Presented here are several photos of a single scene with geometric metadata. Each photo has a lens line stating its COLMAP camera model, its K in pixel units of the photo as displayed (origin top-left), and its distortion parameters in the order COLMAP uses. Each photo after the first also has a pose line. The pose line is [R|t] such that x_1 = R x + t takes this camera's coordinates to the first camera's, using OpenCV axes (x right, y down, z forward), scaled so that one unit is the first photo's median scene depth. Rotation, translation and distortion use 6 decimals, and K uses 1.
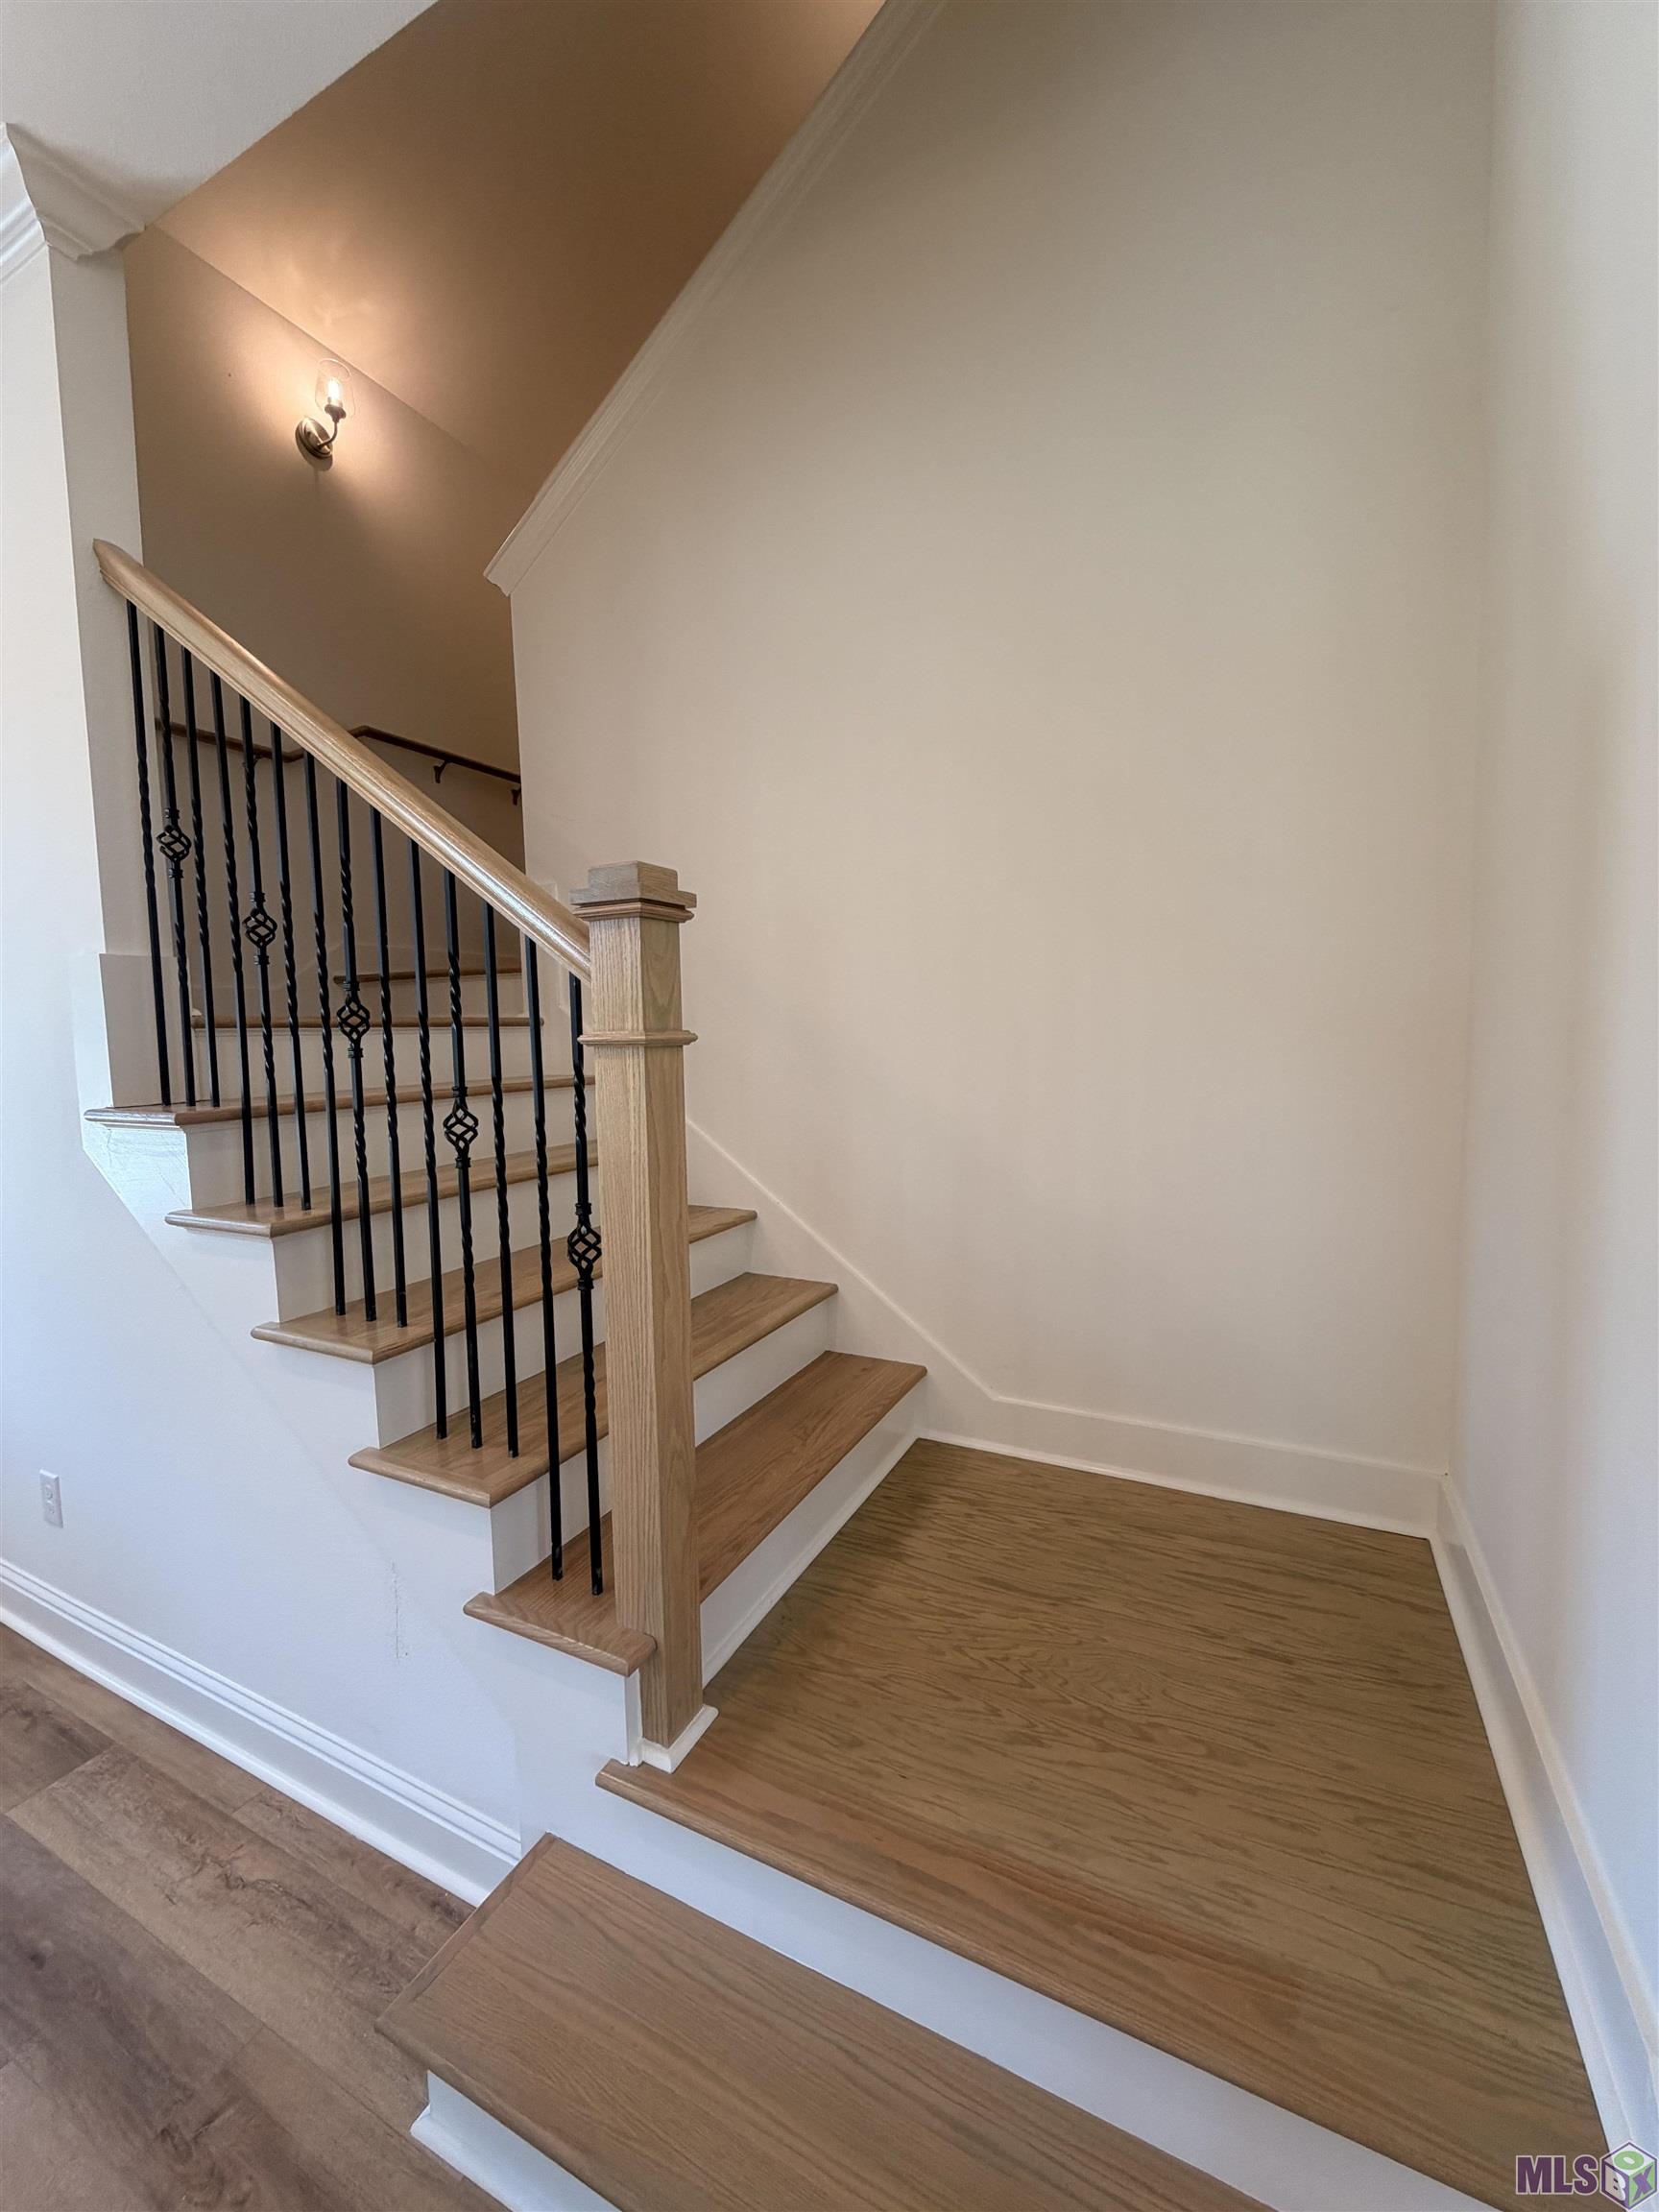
lens RADIAL K [[883.5, 0, 825.7], [0, 883.5, 1099.5], [0, 0, 1]] dist [0.001124, 0.000239]
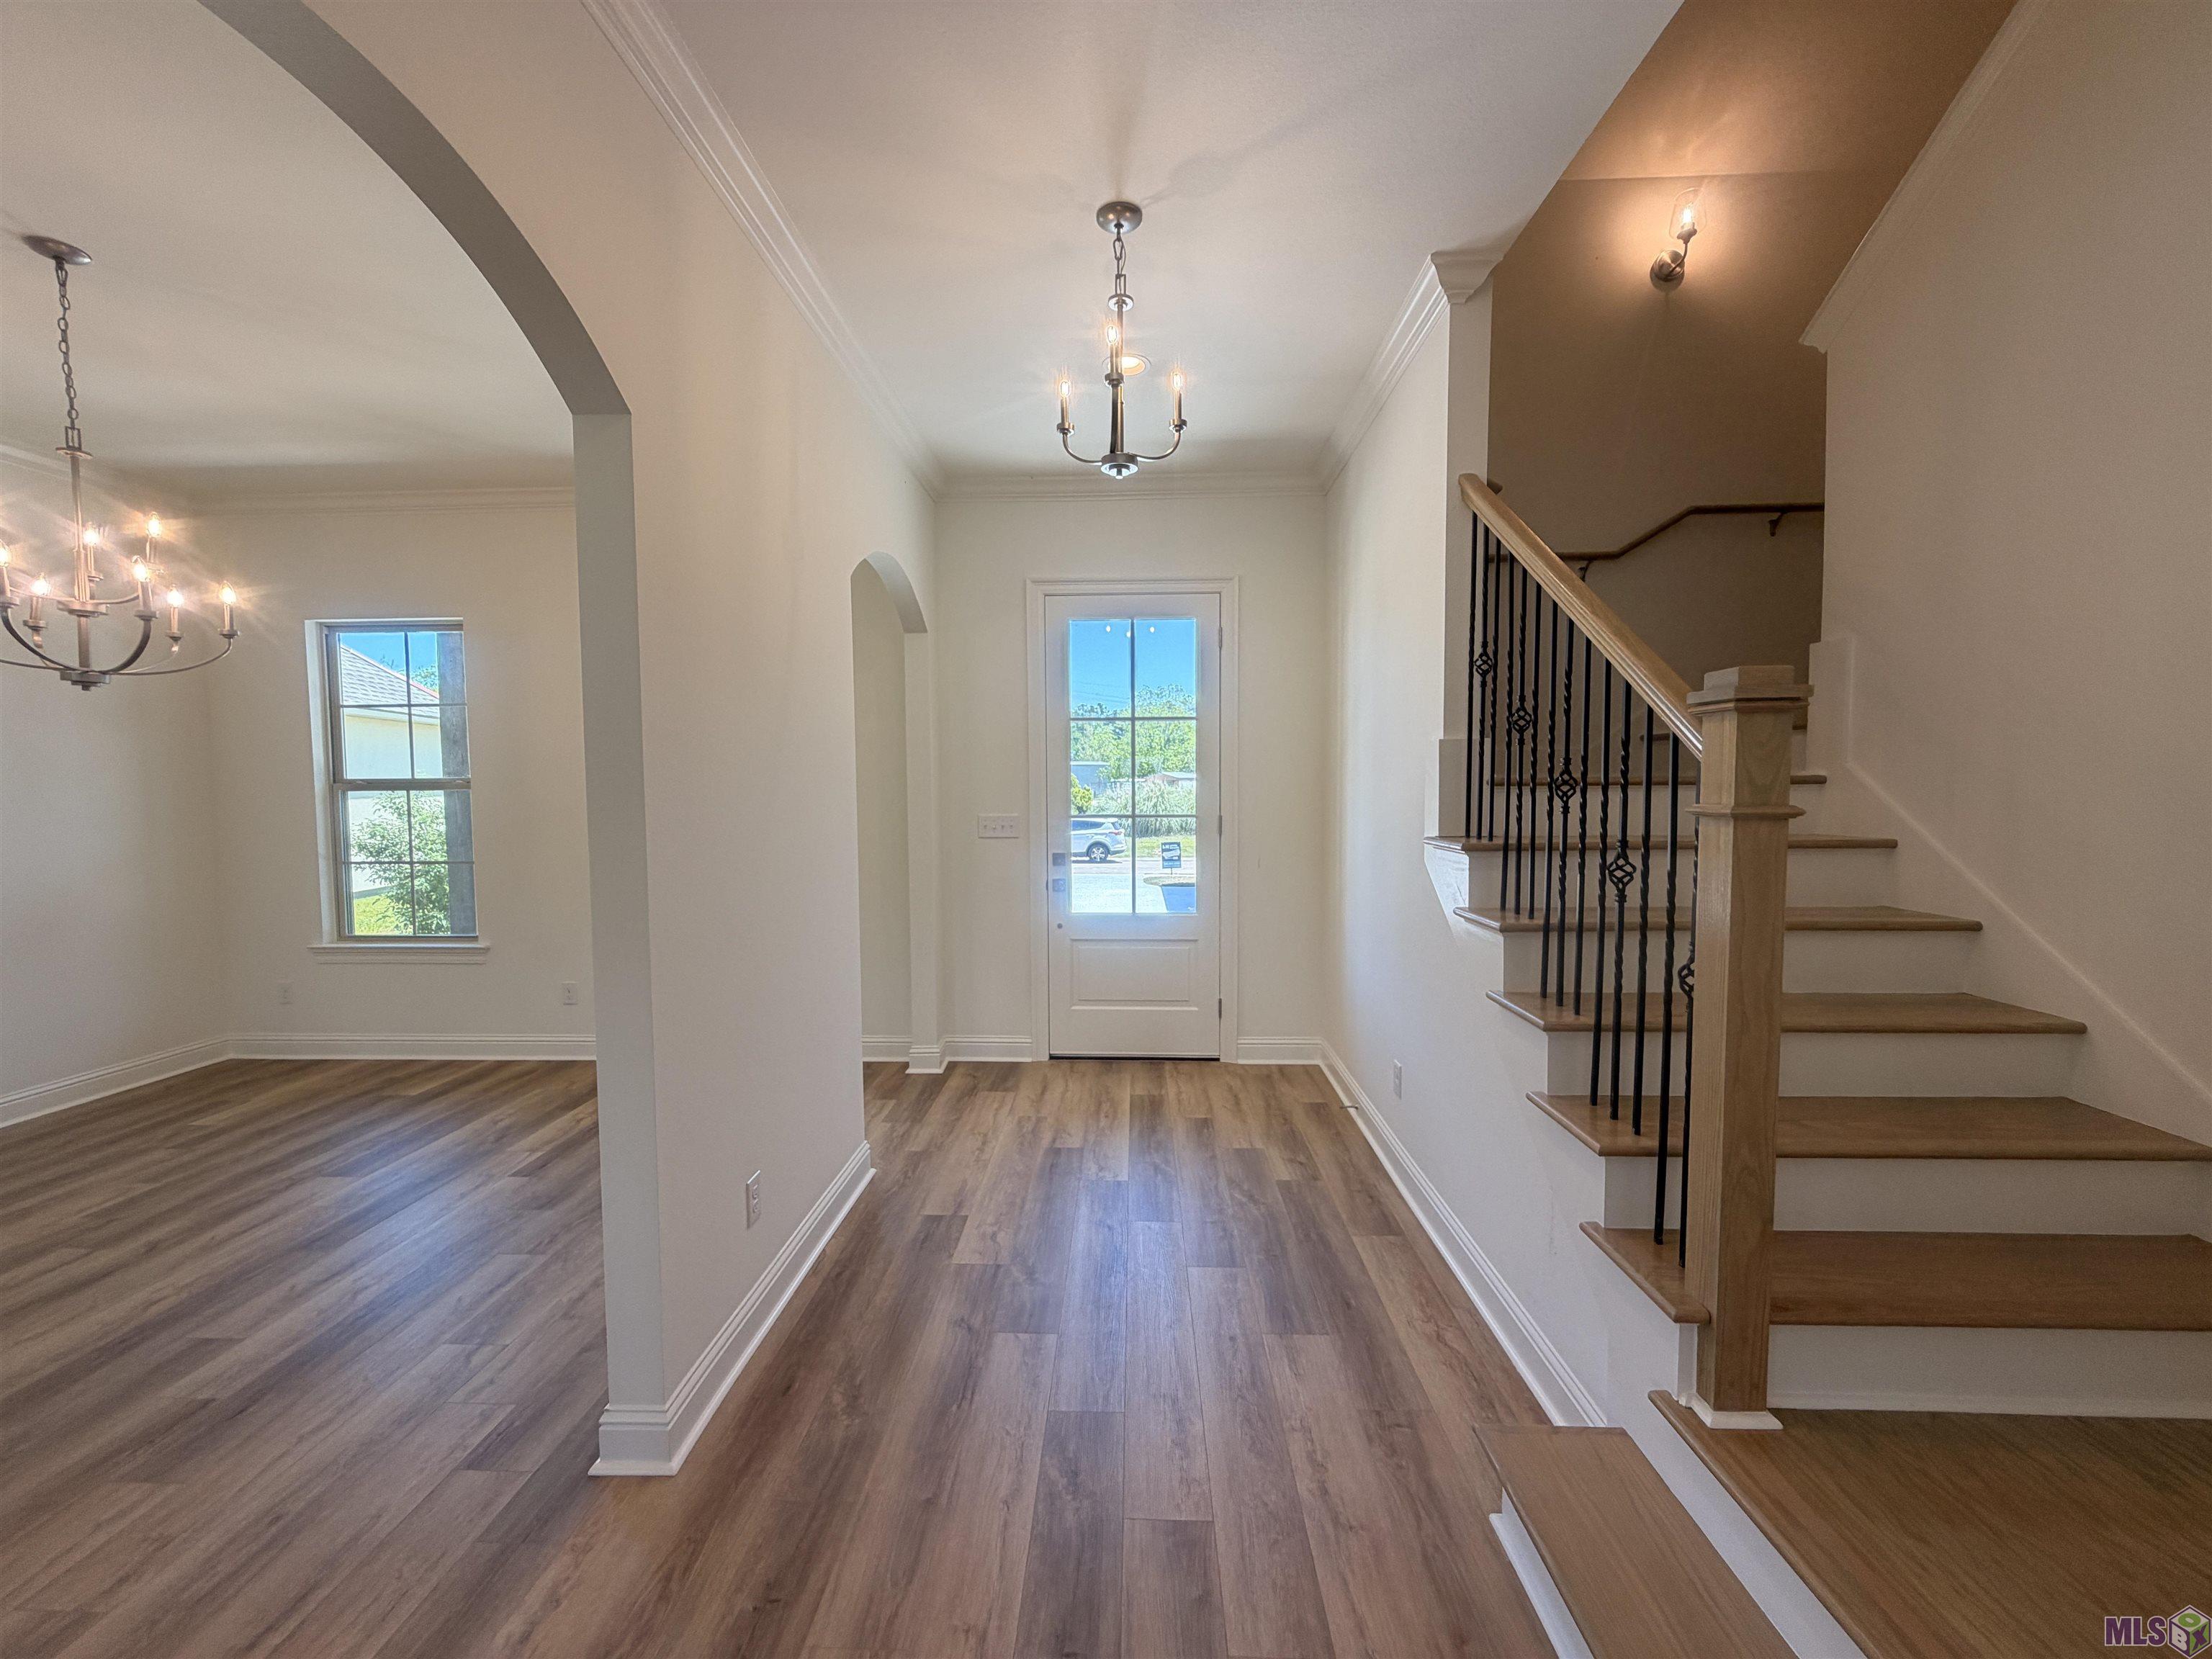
lens RADIAL K [[882.7, 0, 1106.0], [0, 882.7, 829.5], [0, 0, 1]] dist [-0.011352, 0.000044]
pose [[0.423485, 0.064409, -0.903611, 0.405840], [-0.072763, 0.996665, 0.036941, -0.021070], [0.902976, 0.050106, 0.426759, -0.228447]]
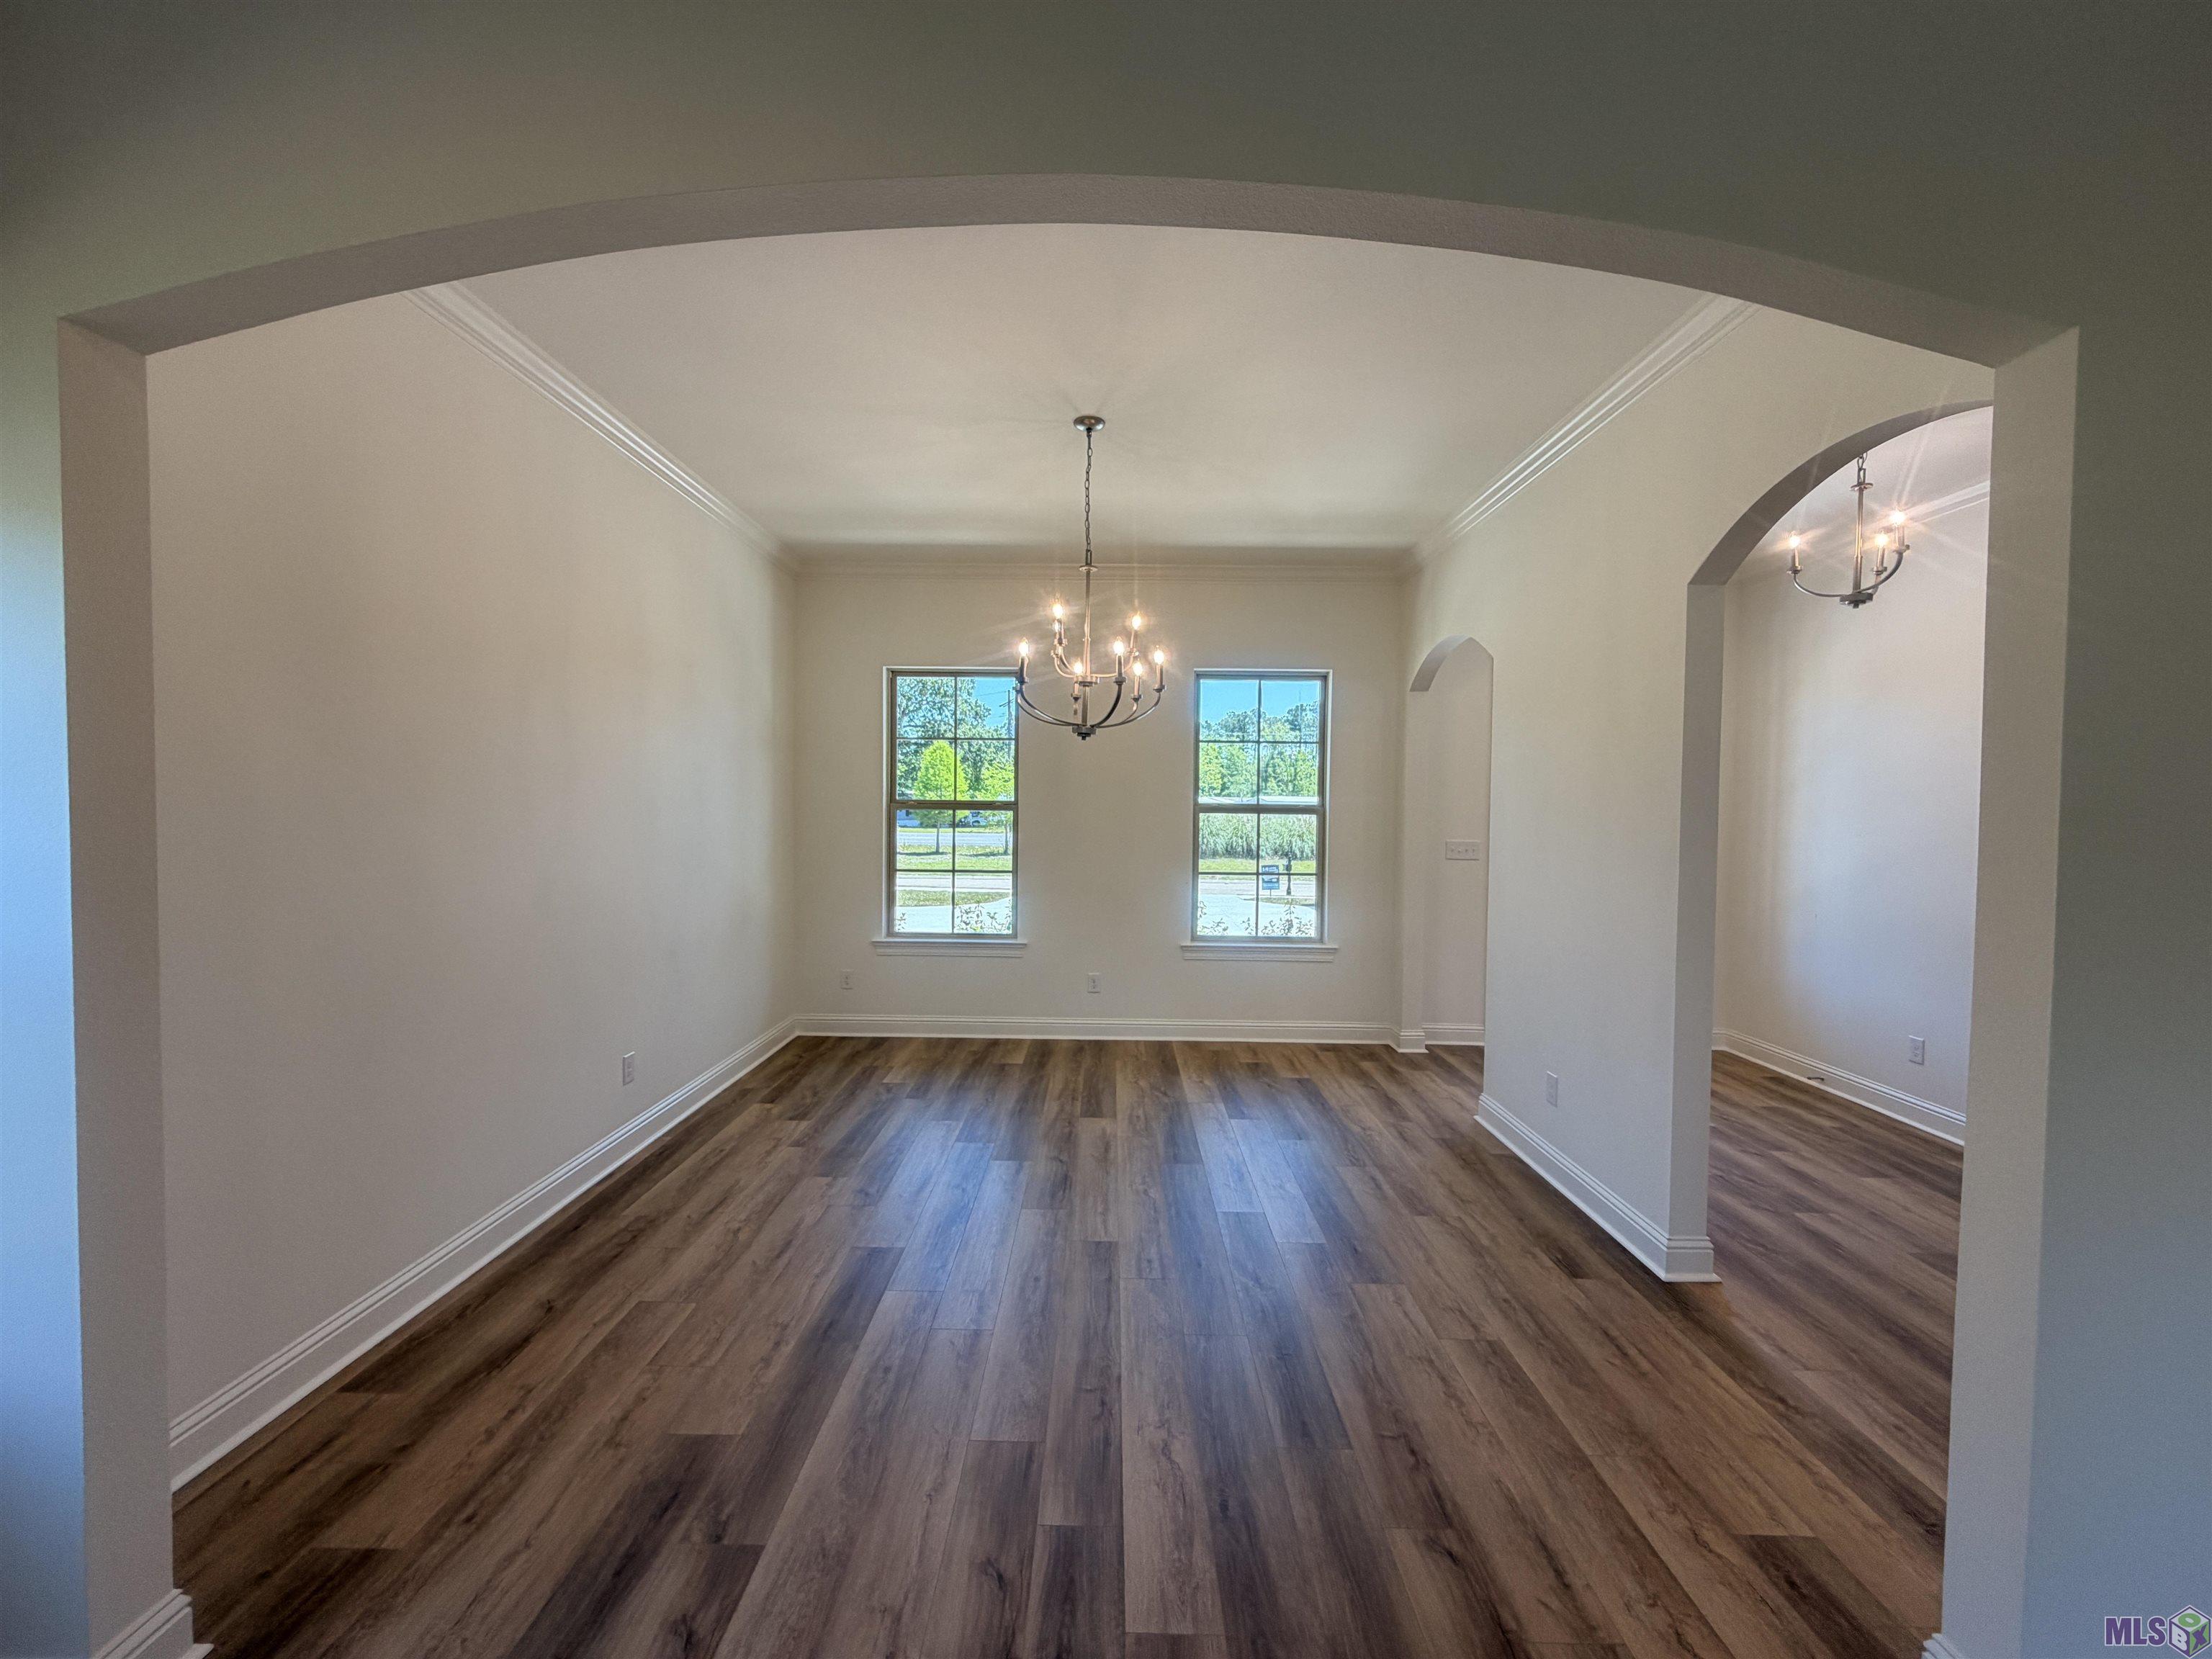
lens RADIAL K [[883.5, 0, 1099.1], [0, 883.5, 830.5], [0, 0, 1]] dist [0.001124, 0.000239]
pose [[0.440953, 0.051226, -0.896067, 0.335783], [-0.093033, 0.995601, 0.011135, 0.018319], [0.892695, 0.078454, 0.443779, -0.787757]]
